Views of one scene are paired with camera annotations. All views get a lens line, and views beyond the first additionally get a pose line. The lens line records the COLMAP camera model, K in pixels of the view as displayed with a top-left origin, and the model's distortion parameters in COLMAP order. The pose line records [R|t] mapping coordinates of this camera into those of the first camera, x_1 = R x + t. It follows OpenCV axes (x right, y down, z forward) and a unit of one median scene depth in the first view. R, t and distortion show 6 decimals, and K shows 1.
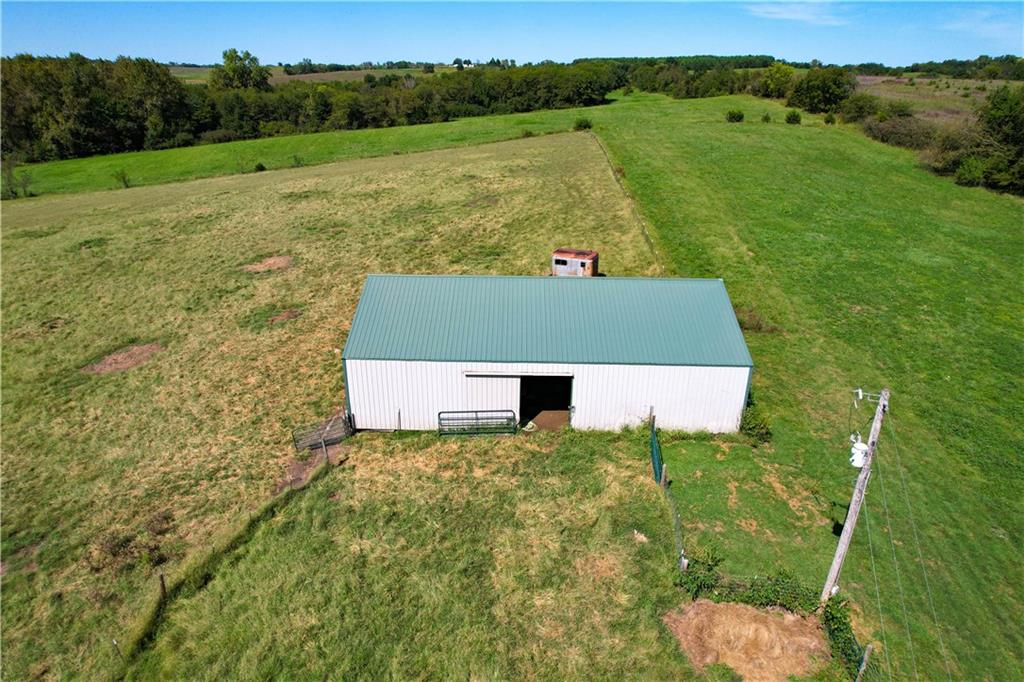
lens RADIAL K [[660.0, 0, 506.7], [0, 660.0, 343.1], [0, 0, 1]] dist [-0.075052, 0.068689]
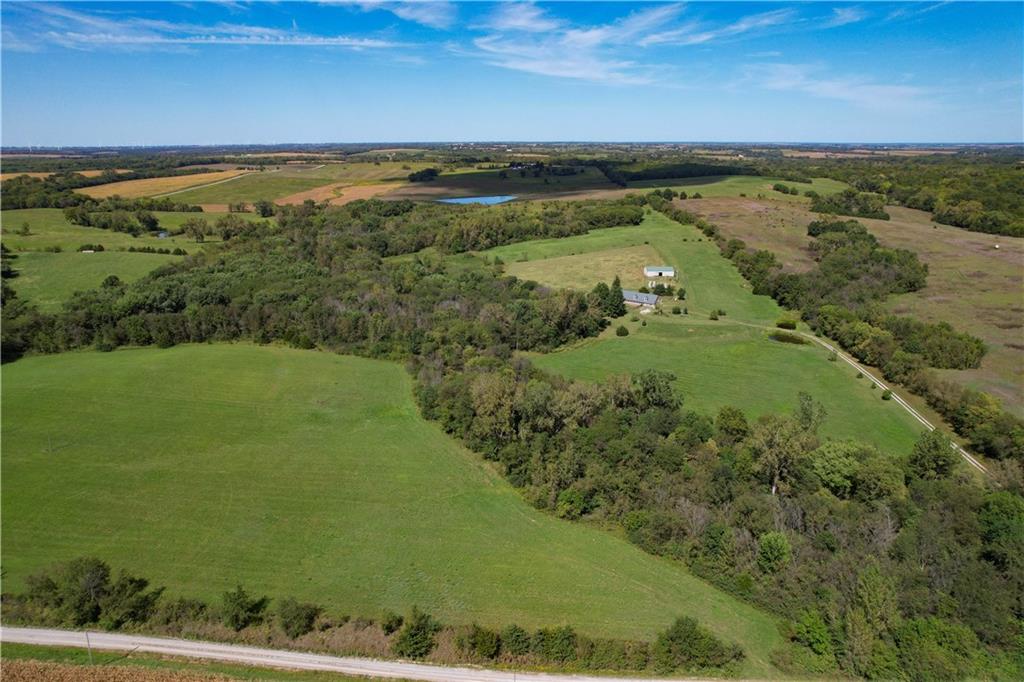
lens RADIAL K [[660.0, 0, 510.7], [0, 660.0, 346.1], [0, 0, 1]] dist [-0.075052, 0.068689]
pose [[0.999959, -0.008909, 0.001354, -0.698819], [0.008995, 0.995830, -0.090785, 0.628706], [-0.000539, 0.090794, 0.995870, -2.832117]]
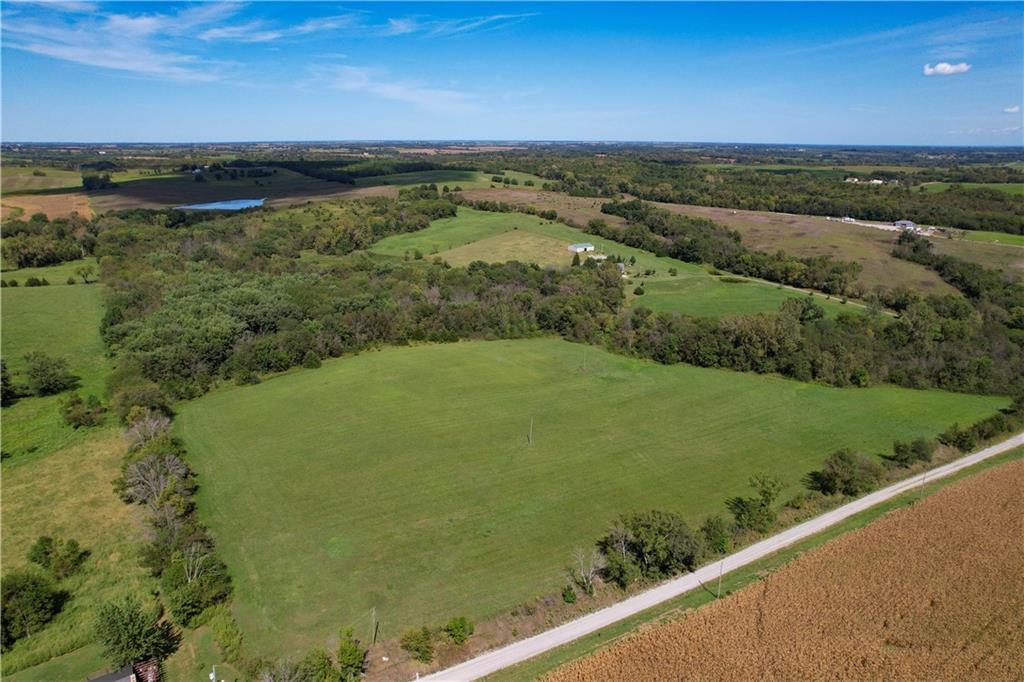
lens RADIAL K [[660.0, 0, 515.3], [0, 660.0, 333.5], [0, 0, 1]] dist [-0.075052, 0.068689]
pose [[0.815194, -0.167328, 0.554491, -2.473110], [0.224351, 0.973845, -0.035957, 0.528524], [-0.533972, 0.153713, 0.831412, -2.617582]]
